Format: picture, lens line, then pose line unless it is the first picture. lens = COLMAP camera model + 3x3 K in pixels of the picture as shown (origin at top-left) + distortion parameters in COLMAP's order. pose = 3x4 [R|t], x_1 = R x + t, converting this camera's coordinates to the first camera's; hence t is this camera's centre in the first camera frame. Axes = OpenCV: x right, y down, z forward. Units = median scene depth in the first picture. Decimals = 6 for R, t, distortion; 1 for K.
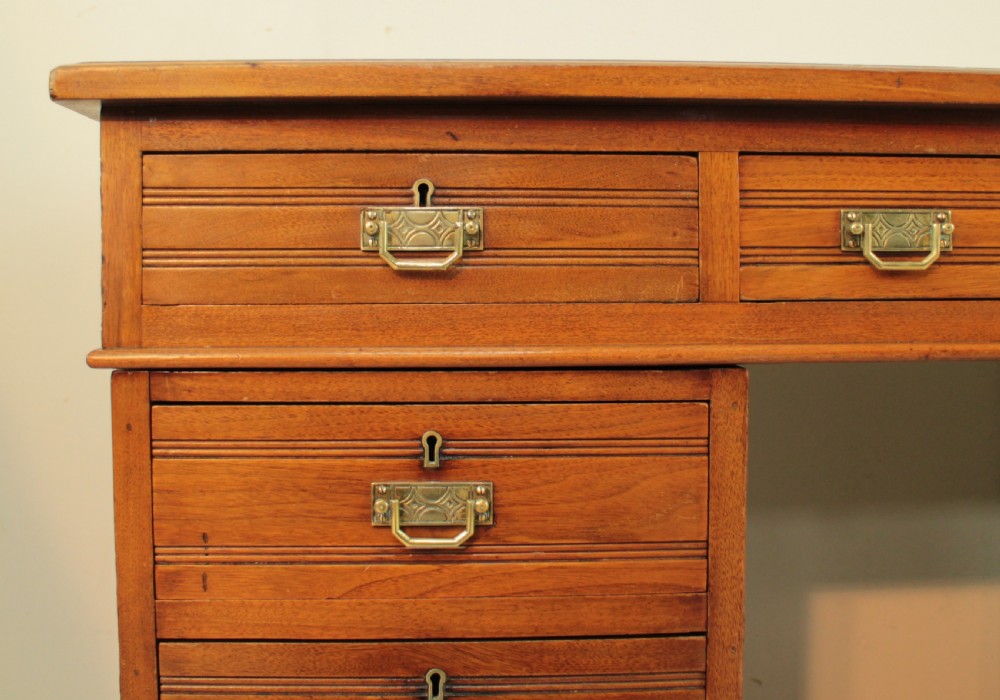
lens RADIAL K [[1109.3, 0, 507.3], [0, 1109.3, 306.0], [0, 0, 1]] dist [-0.139261, 0.000000]
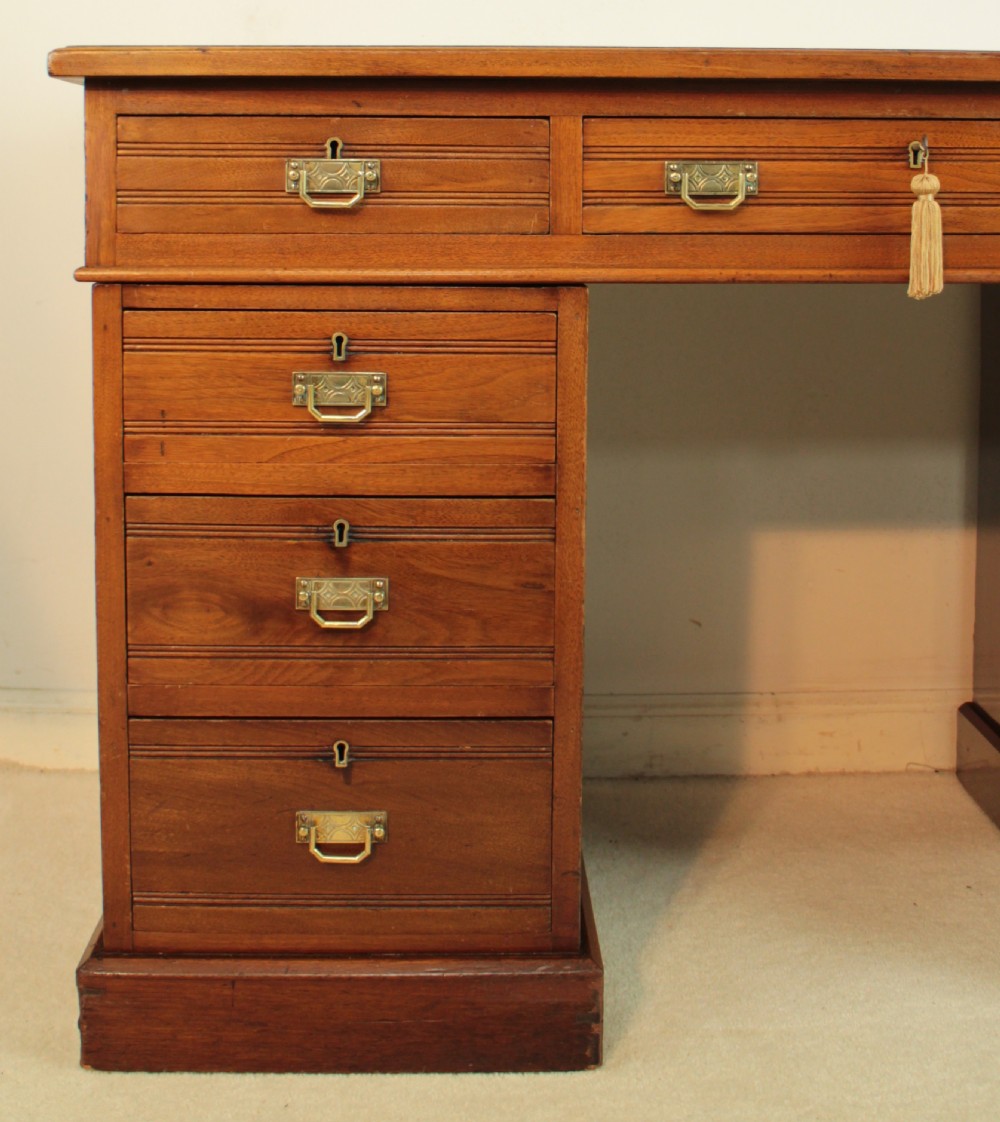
lens RADIAL K [[1654.3, 0, 464.8], [0, 1654.3, 278.3], [0, 0, 1]] dist [-0.128407, 0.000000]
pose [[0.999511, 0.008721, -0.030044, 0.134870], [-0.007965, 0.999651, 0.025207, 0.000085], [0.030254, -0.024956, 0.999231, -0.920289]]
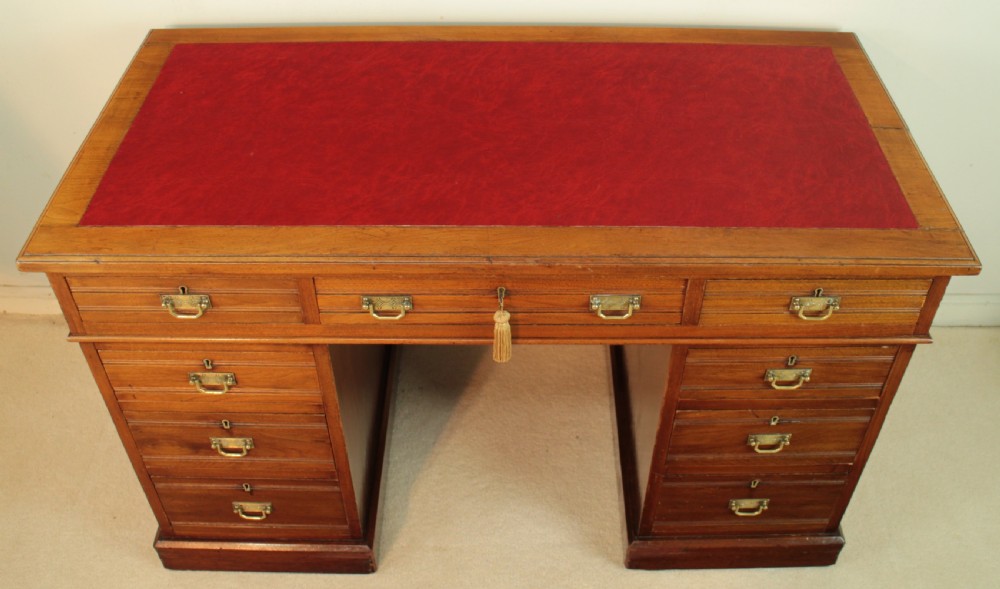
lens RADIAL K [[966.3, 0, 525.4], [0, 966.3, 285.7], [0, 0, 1]] dist [-0.132646, 0.000000]
pose [[0.999016, 0.042518, -0.012646, 0.685715], [-0.022855, 0.737702, 0.674740, -1.502536], [0.038018, -0.673786, 0.737947, -0.474617]]
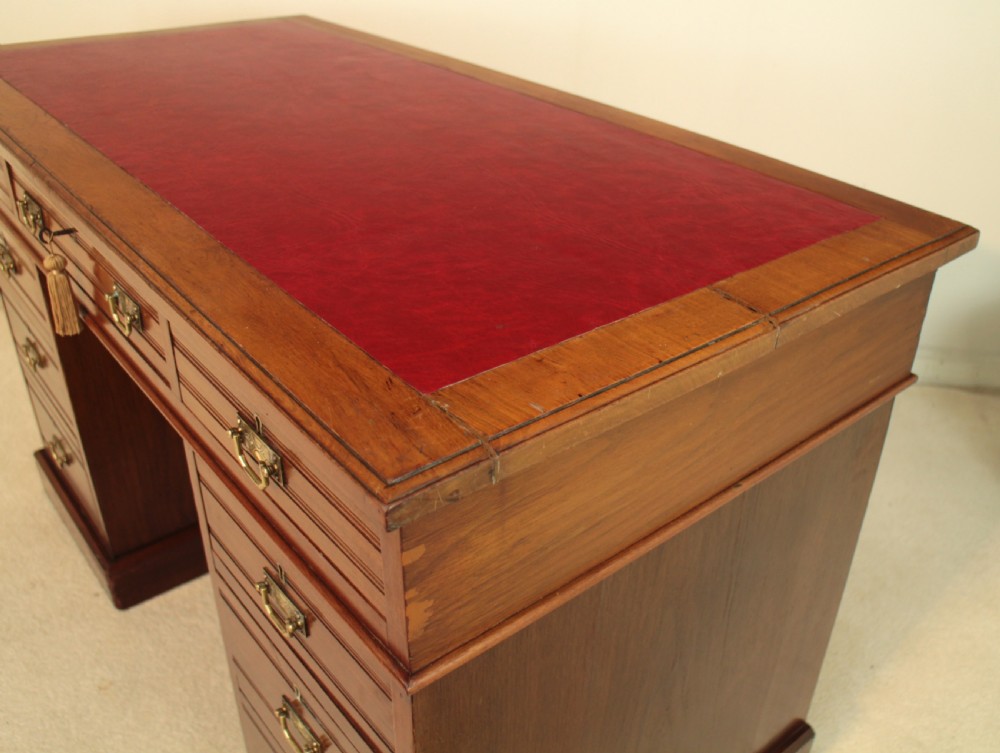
lens RADIAL K [[942.5, 0, 553.1], [0, 942.5, 387.6], [0, 0, 1]] dist [-0.115765, 0.000000]
pose [[0.608189, 0.436025, -0.663316, 2.140397], [-0.060847, 0.858779, 0.508721, -0.677346], [0.791457, -0.269038, 0.548830, 0.779206]]
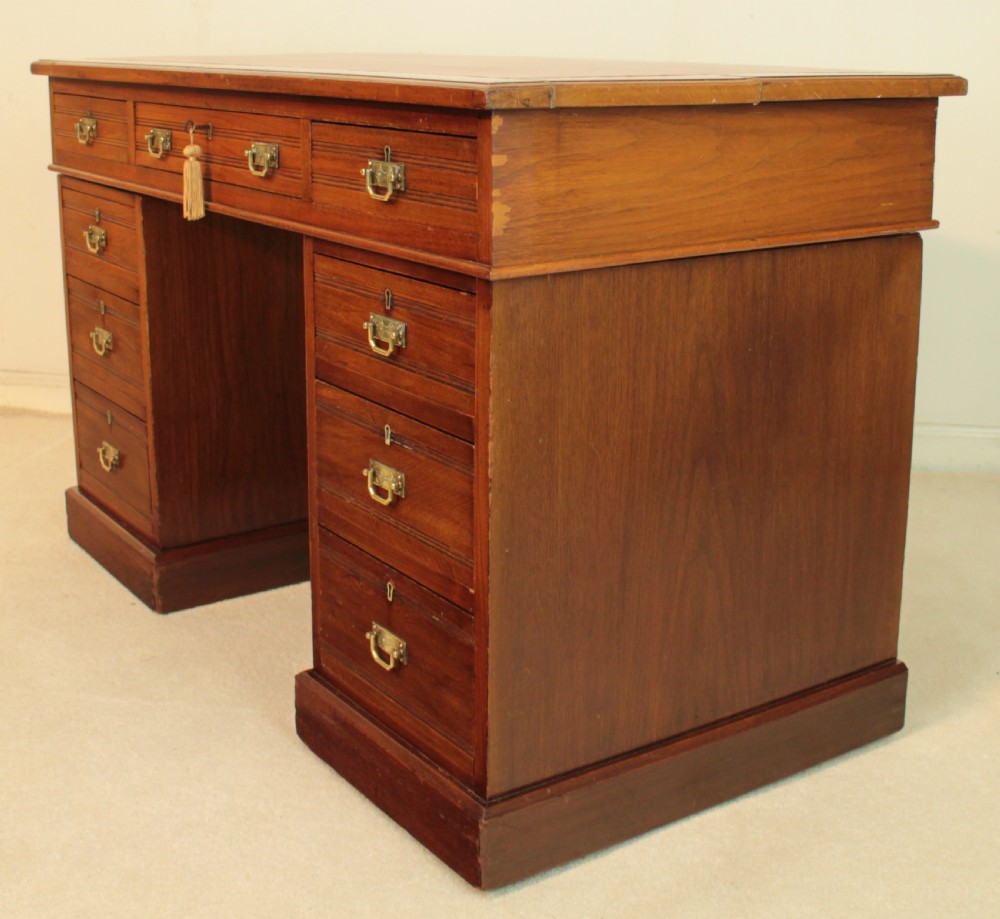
lens RADIAL K [[1496.9, 0, 488.8], [0, 1496.9, 393.5], [0, 0, 1]] dist [-0.147740, 0.000000]
pose [[0.505505, 0.214875, -0.835639, 3.341938], [-0.017966, 0.970905, 0.238789, -0.300120], [0.862636, -0.105696, 0.494658, 0.044398]]
